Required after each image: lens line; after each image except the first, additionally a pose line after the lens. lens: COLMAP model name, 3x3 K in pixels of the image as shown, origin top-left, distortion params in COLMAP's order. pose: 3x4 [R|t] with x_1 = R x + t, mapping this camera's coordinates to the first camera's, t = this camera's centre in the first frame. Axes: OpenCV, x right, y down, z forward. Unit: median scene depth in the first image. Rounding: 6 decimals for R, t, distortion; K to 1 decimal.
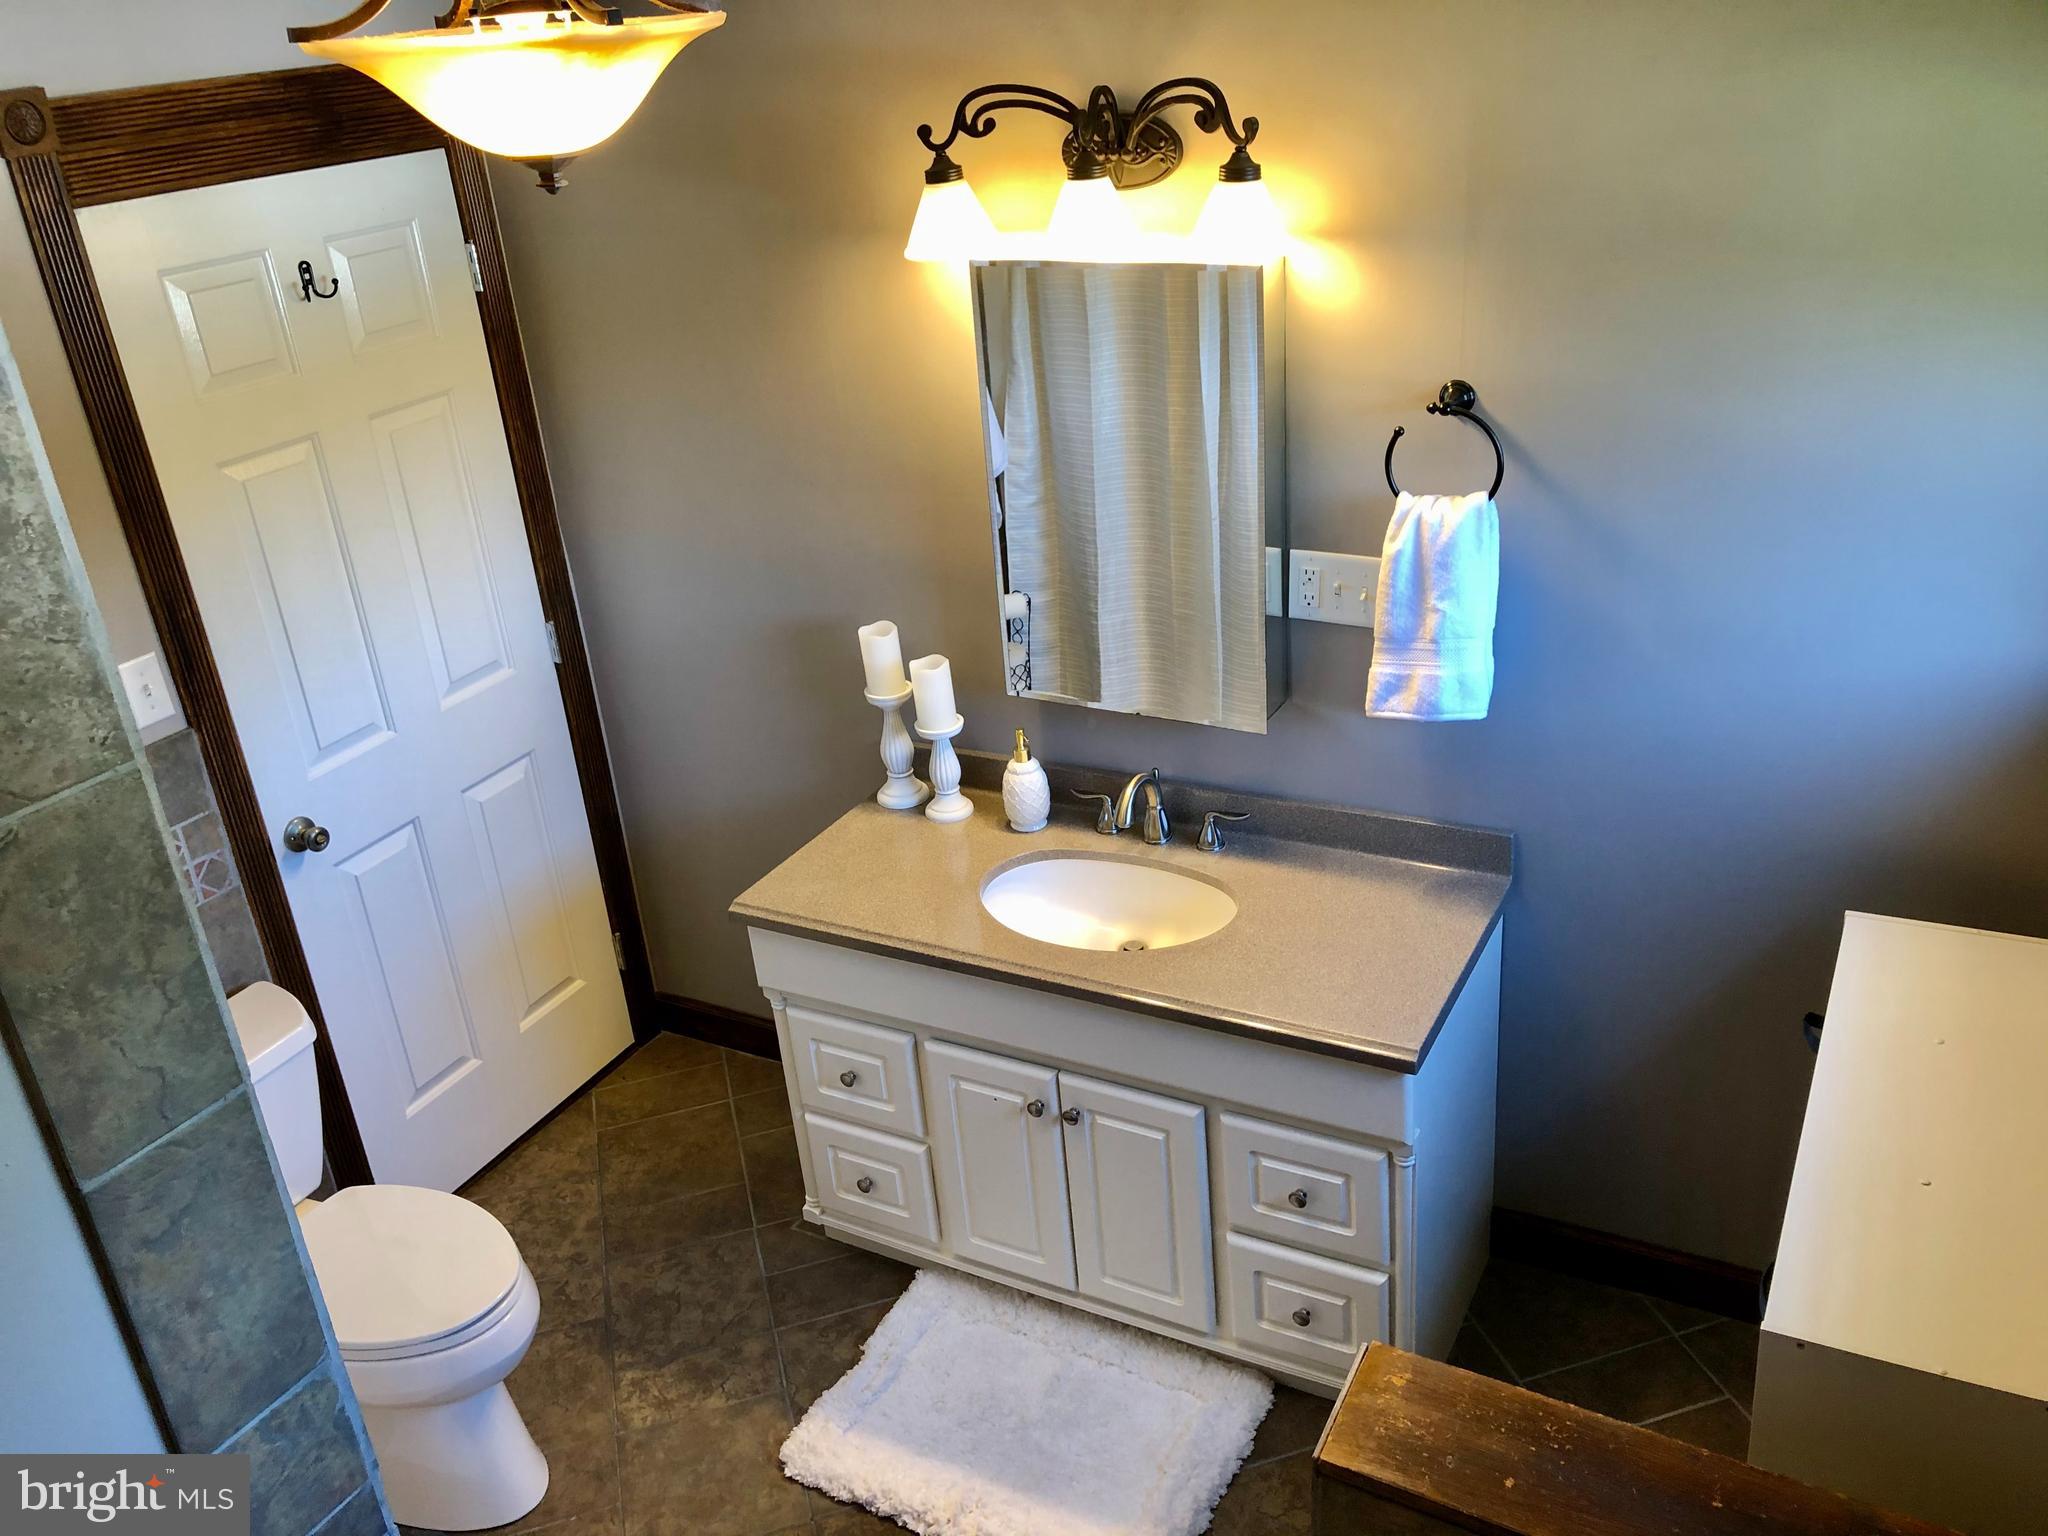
lens RADIAL K [[1754.4, 0, 1024.0], [0, 1754.4, 768.0], [0, 0, 1]] dist [0.029908, -0.012491]
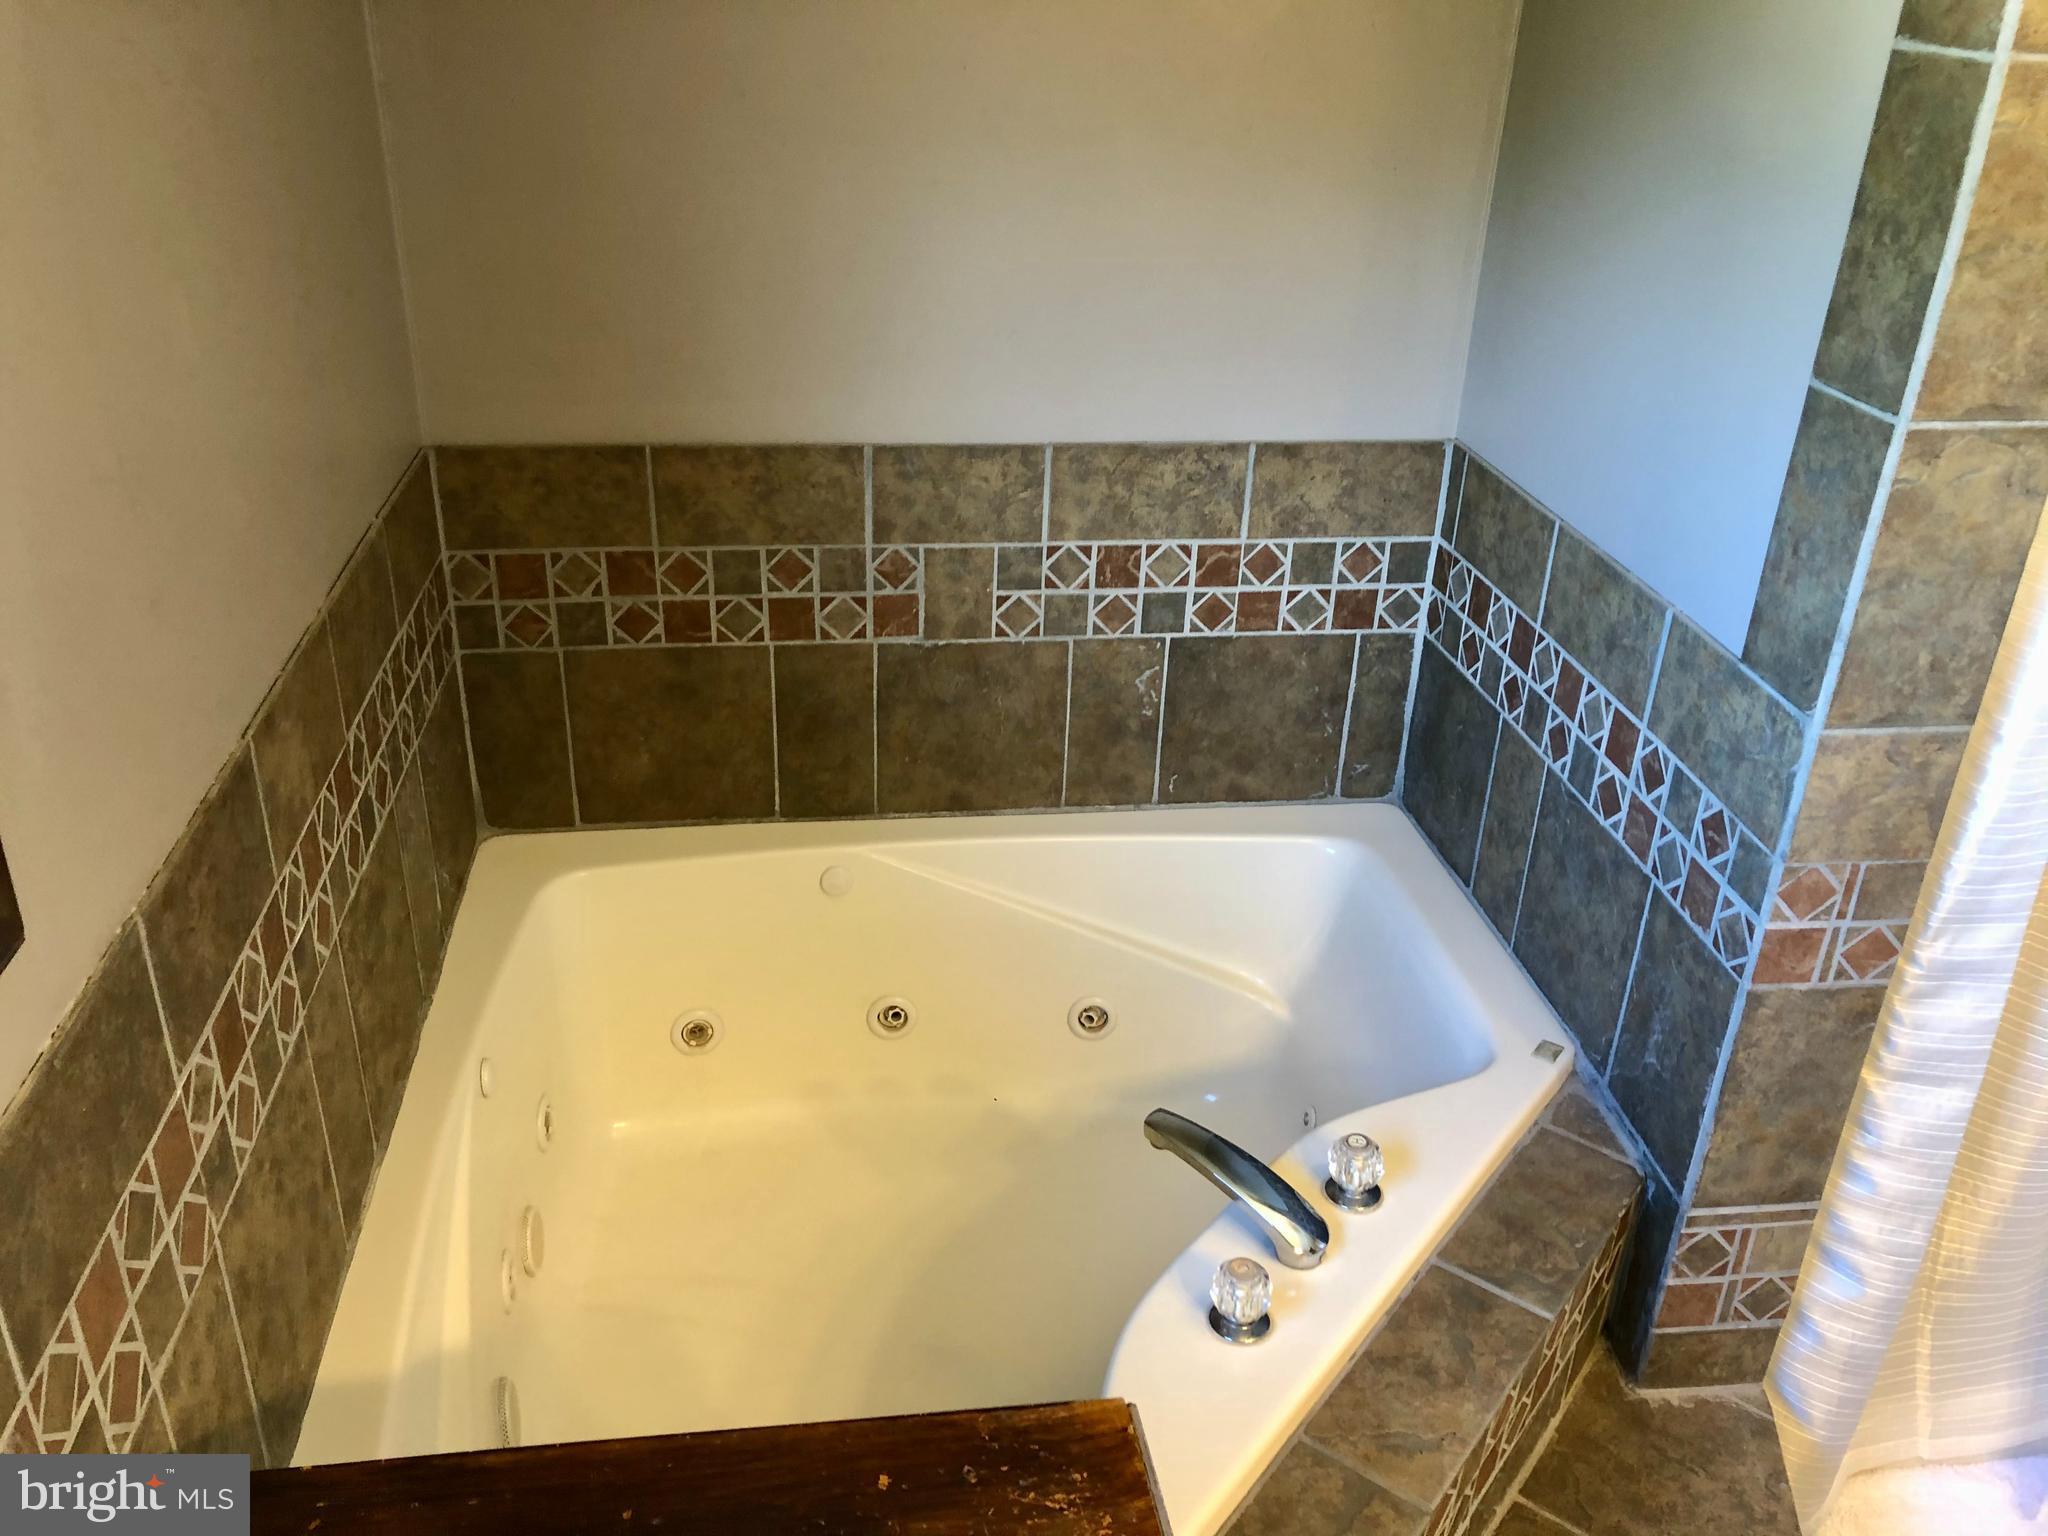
lens RADIAL K [[1677.4, 0, 1024.0], [0, 1677.4, 768.0], [0, 0, 1]] dist [-0.001846, 0.003187]
pose [[-0.802048, 0.321323, -0.503458, 0.306685], [-0.221724, 0.622522, 0.750536, -0.183293], [0.554578, 0.713595, -0.428048, 0.720368]]
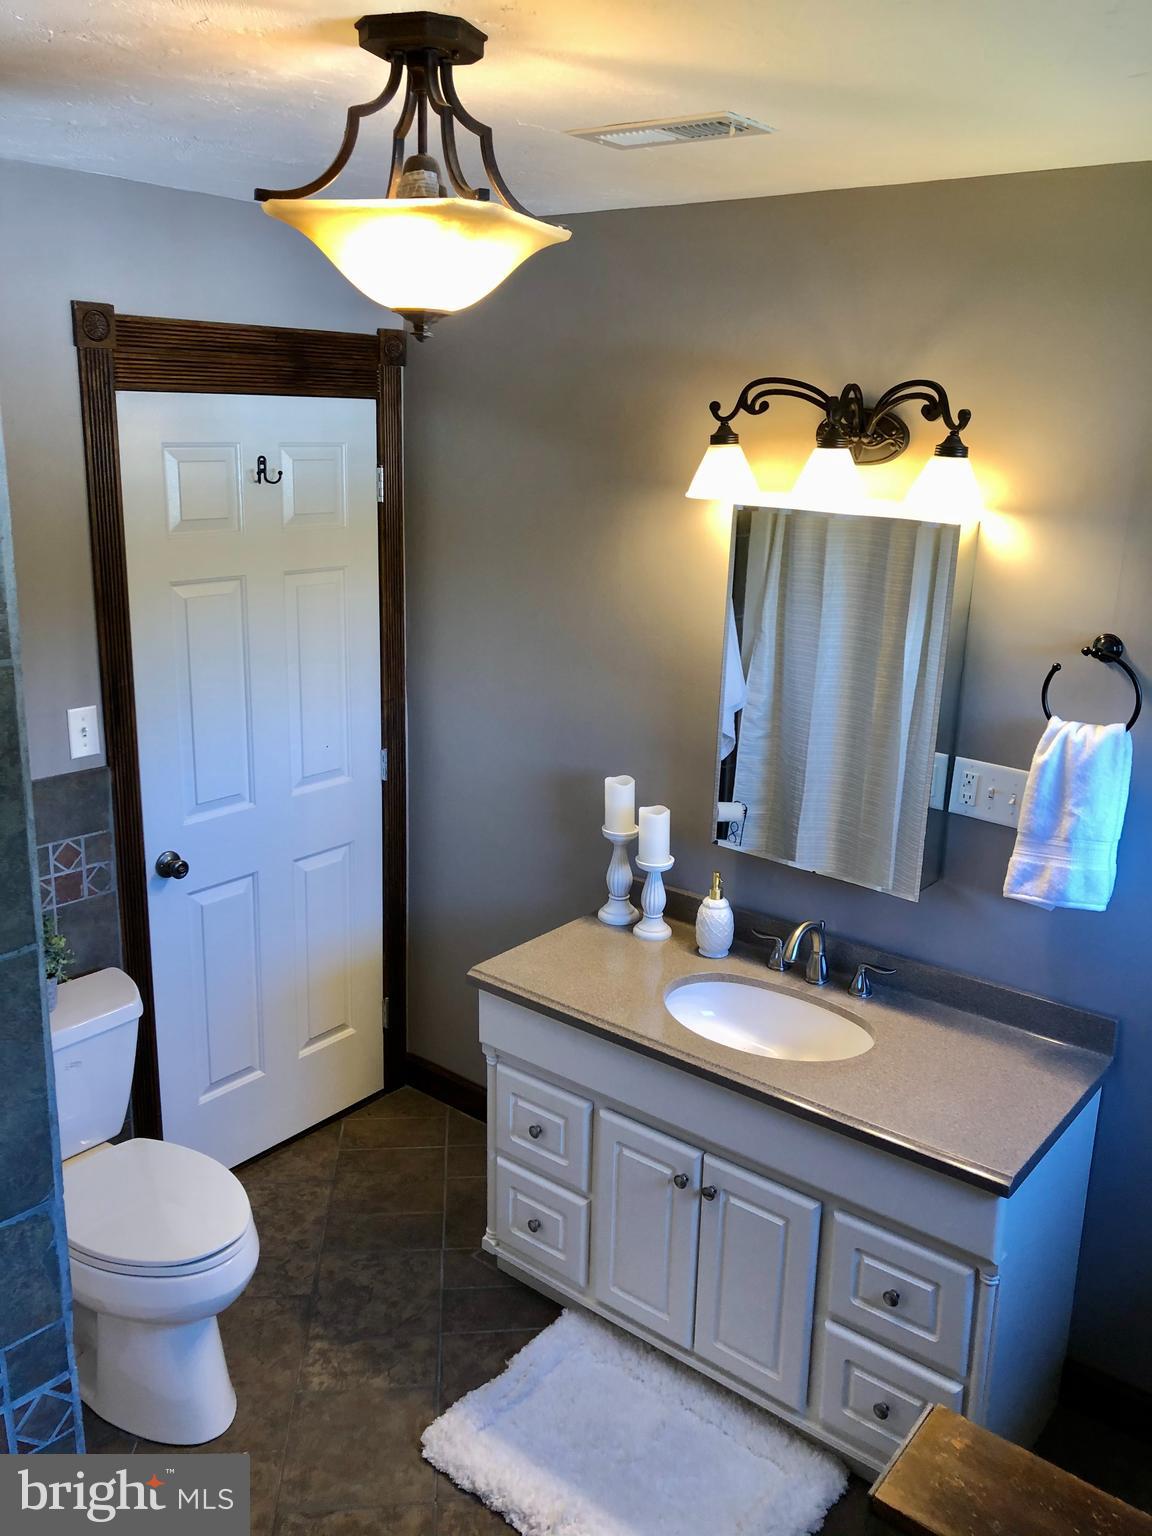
lens RADIAL K [[1297.0, 0, 576.0], [0, 1297.0, 768.0], [0, 0, 1]] dist [-0.010732, 0.054434]
pose [[0.977133, 0.150619, -0.150081, 0.027201], [-0.175214, 0.970258, -0.167033, 0.081171], [0.120459, 0.189510, 0.974462, 0.074296]]
